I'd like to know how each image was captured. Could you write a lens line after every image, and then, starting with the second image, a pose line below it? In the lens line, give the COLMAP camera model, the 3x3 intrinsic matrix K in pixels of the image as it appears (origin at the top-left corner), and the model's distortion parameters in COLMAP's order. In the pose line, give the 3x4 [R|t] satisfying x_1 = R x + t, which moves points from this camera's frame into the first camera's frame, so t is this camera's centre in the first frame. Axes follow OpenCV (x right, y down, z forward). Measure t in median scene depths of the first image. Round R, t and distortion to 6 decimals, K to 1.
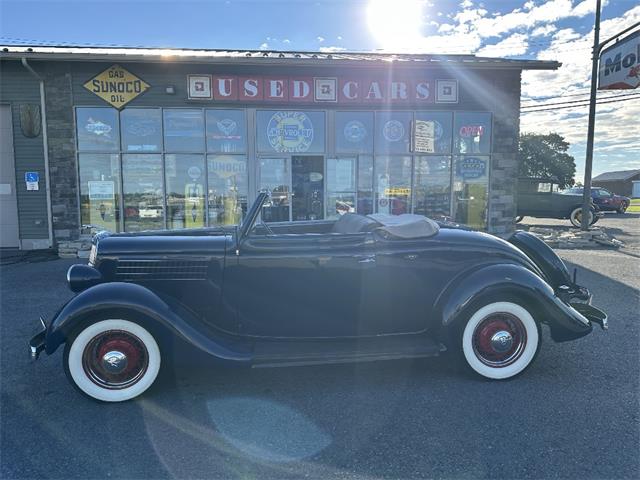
lens RADIAL K [[454.8, 0, 299.9], [0, 454.8, 239.2], [0, 0, 1]] dist [0.047753, -0.068282]
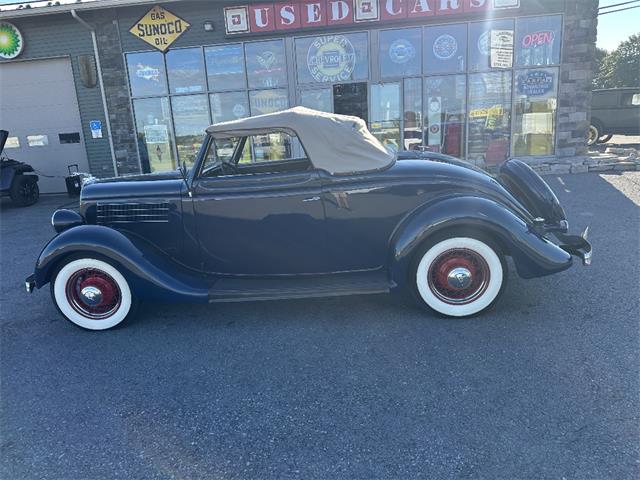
lens RADIAL K [[456.4, 0, 323.7], [0, 456.4, 241.4], [0, 0, 1]] dist [0.001953, -0.004399]
pose [[0.980732, -0.013857, -0.194868, 0.148365], [0.043657, 0.987801, 0.149476, -0.002931], [0.190419, -0.155103, 0.969373, 0.016221]]
